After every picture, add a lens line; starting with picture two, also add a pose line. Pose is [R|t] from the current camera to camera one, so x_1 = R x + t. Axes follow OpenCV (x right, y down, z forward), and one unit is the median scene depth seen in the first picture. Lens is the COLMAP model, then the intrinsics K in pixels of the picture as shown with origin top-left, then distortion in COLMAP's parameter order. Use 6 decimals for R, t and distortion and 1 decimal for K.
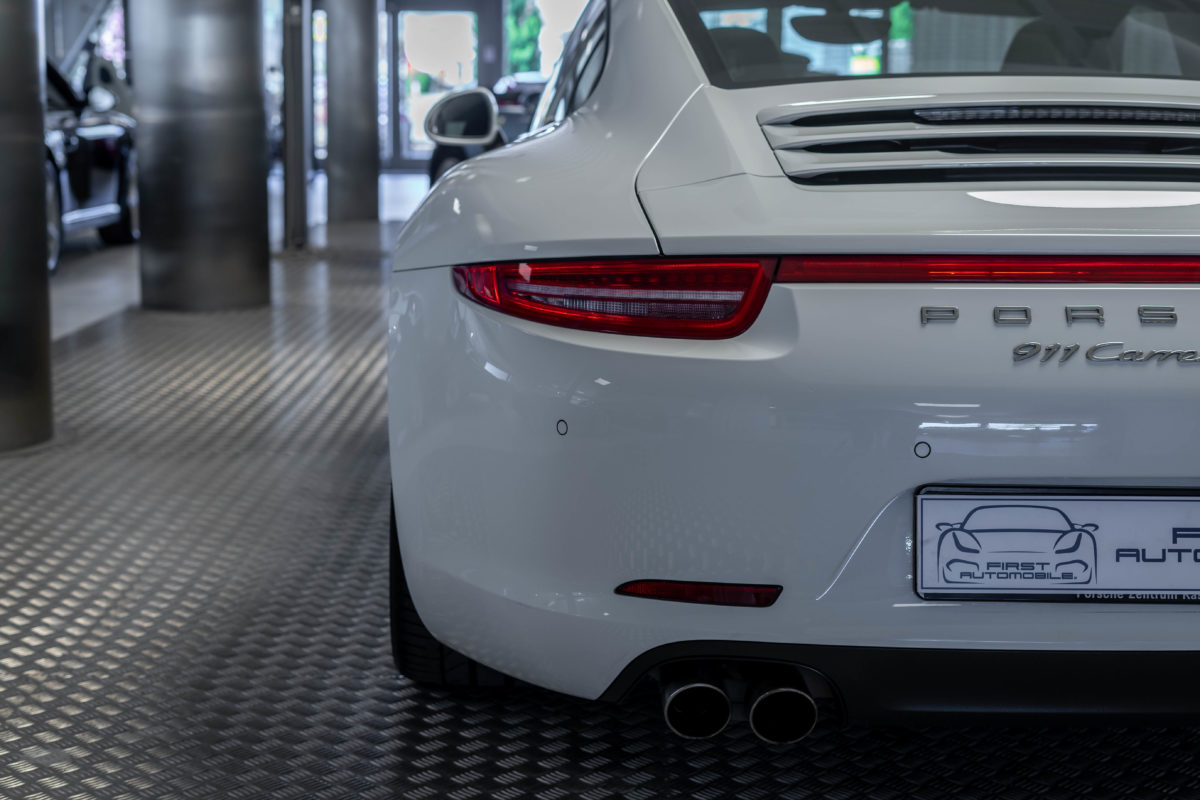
lens RADIAL K [[1957.9, 0, 558.7], [0, 1957.9, 376.1], [0, 0, 1]] dist [-0.026332, 0.000000]
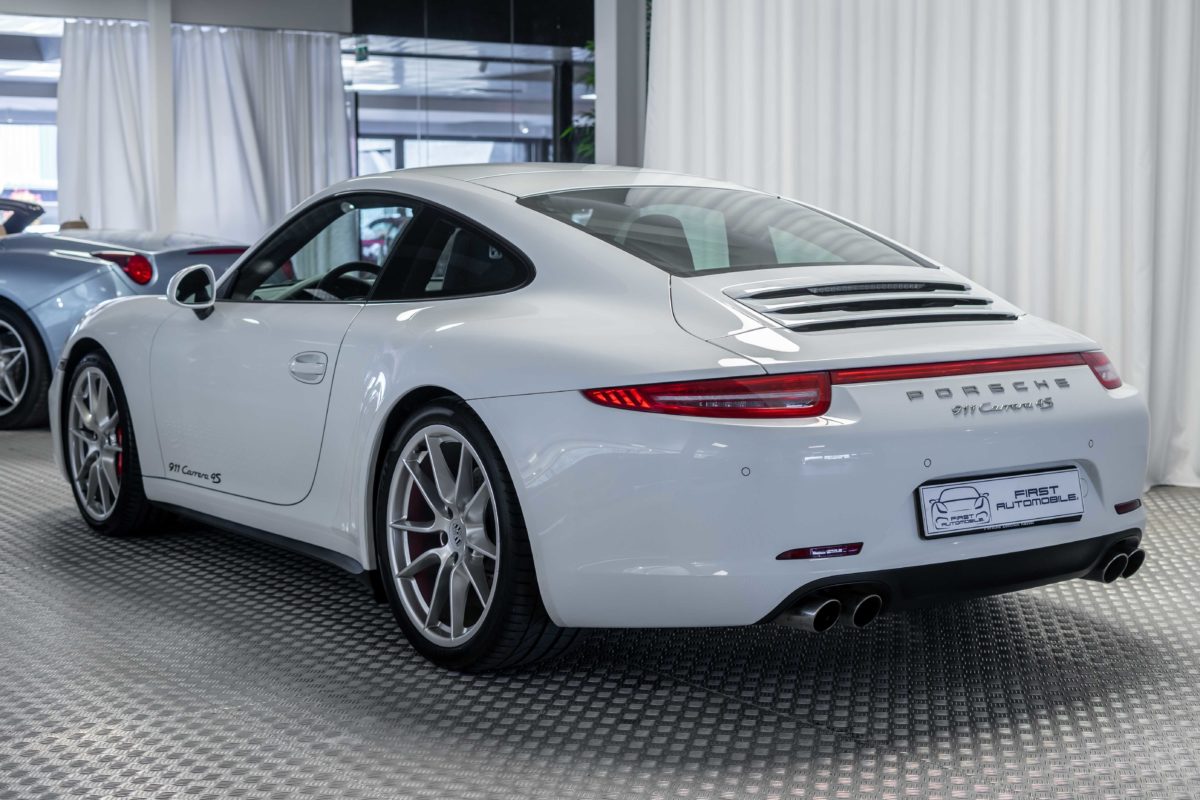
lens RADIAL K [[1957.9, 0, 604.7], [0, 1957.9, 403.7], [0, 0, 1]] dist [-0.026332, 0.000000]
pose [[0.816863, -0.067002, 0.572927, -1.170561], [0.097409, 0.994990, -0.022522, -0.008514], [-0.568547, 0.074206, 0.819297, -0.426147]]
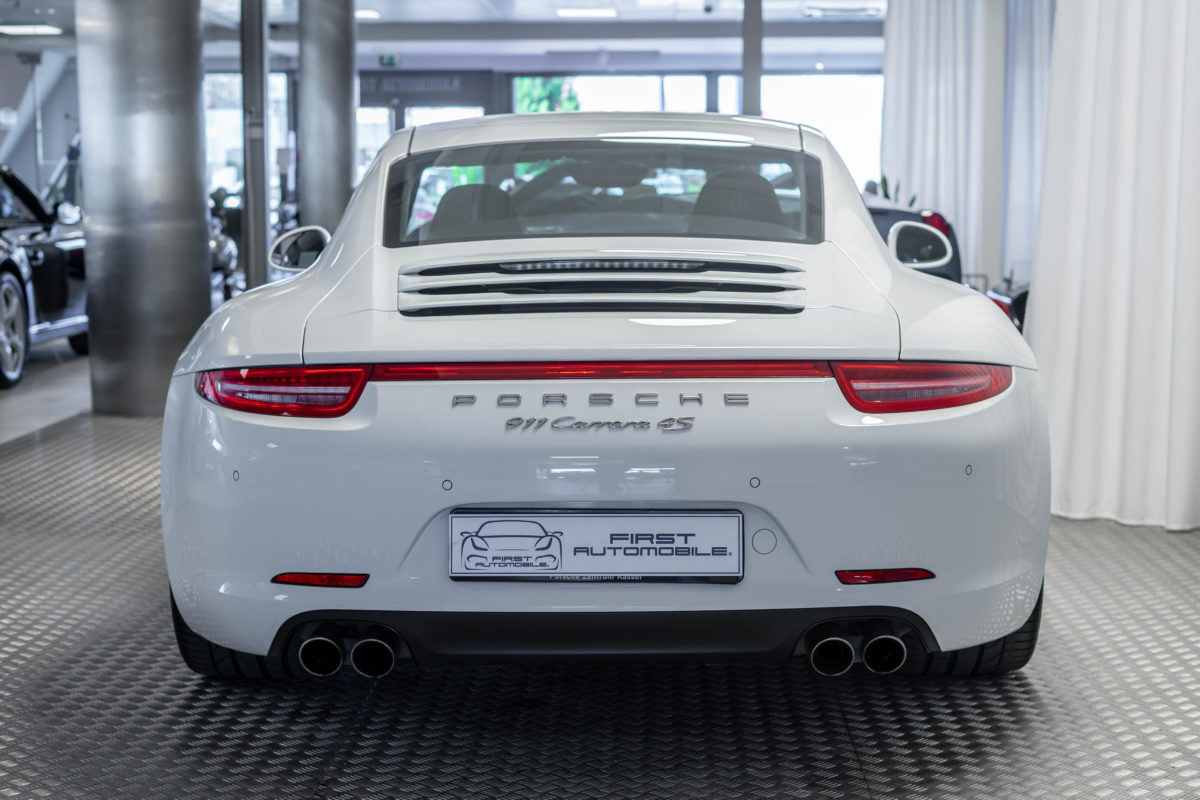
lens RADIAL K [[2228.5, 0, 556.4], [0, 2228.5, 422.0], [0, 0, 1]] dist [-0.027595, 0.000000]
pose [[0.999148, -0.009886, -0.040072, 0.335752], [0.008571, 0.999423, -0.032865, 0.045268], [0.040373, 0.032494, 0.998656, -0.779080]]
